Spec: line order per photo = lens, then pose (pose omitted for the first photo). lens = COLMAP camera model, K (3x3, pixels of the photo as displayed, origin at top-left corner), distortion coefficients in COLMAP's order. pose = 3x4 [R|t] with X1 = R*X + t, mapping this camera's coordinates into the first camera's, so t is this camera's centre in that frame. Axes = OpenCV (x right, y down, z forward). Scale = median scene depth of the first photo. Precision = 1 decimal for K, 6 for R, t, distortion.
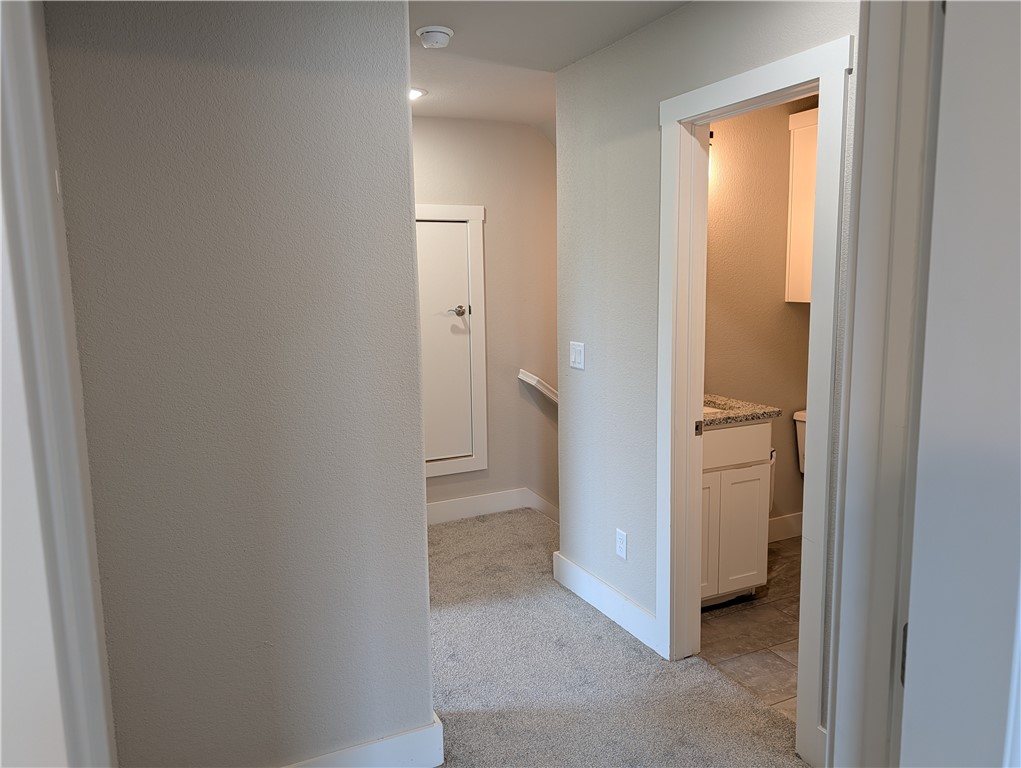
lens RADIAL K [[735.8, 0, 510.0], [0, 735.8, 382.1], [0, 0, 1]] dist [0.035036, -0.037947]
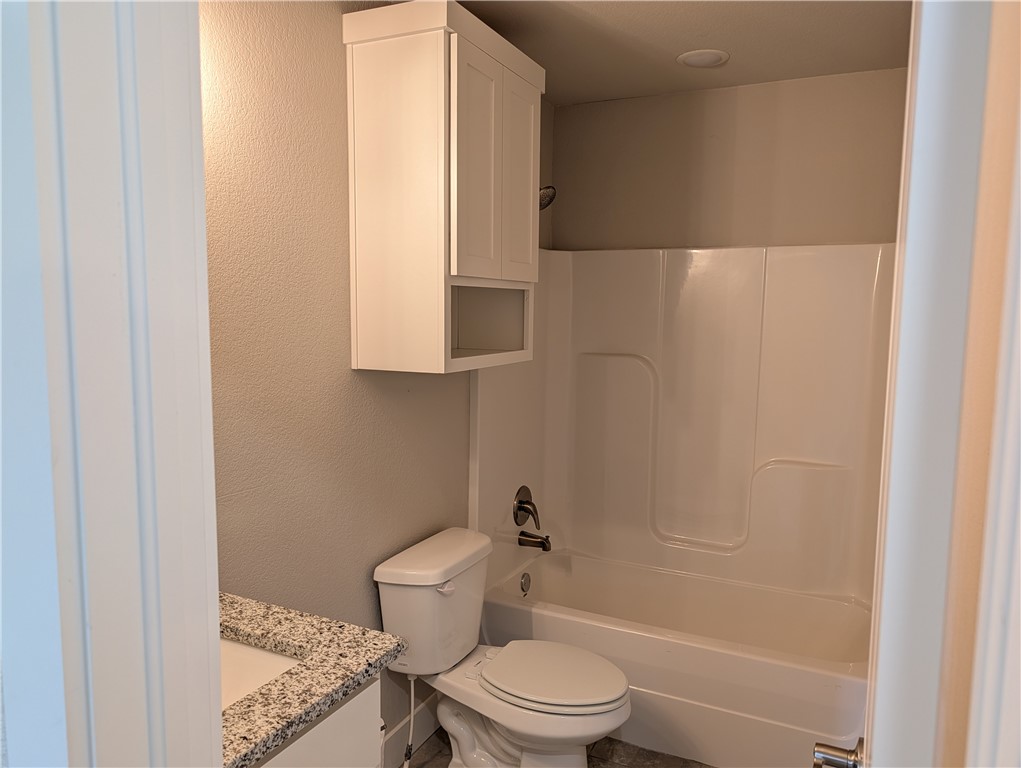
lens RADIAL K [[735.8, 0, 509.7], [0, 735.8, 383.0], [0, 0, 1]] dist [0.035036, -0.037947]
pose [[0.800967, -0.034041, 0.597739, 0.154937], [0.055976, 0.998267, -0.018156, -0.101145], [-0.596086, 0.048001, 0.801485, 0.577519]]
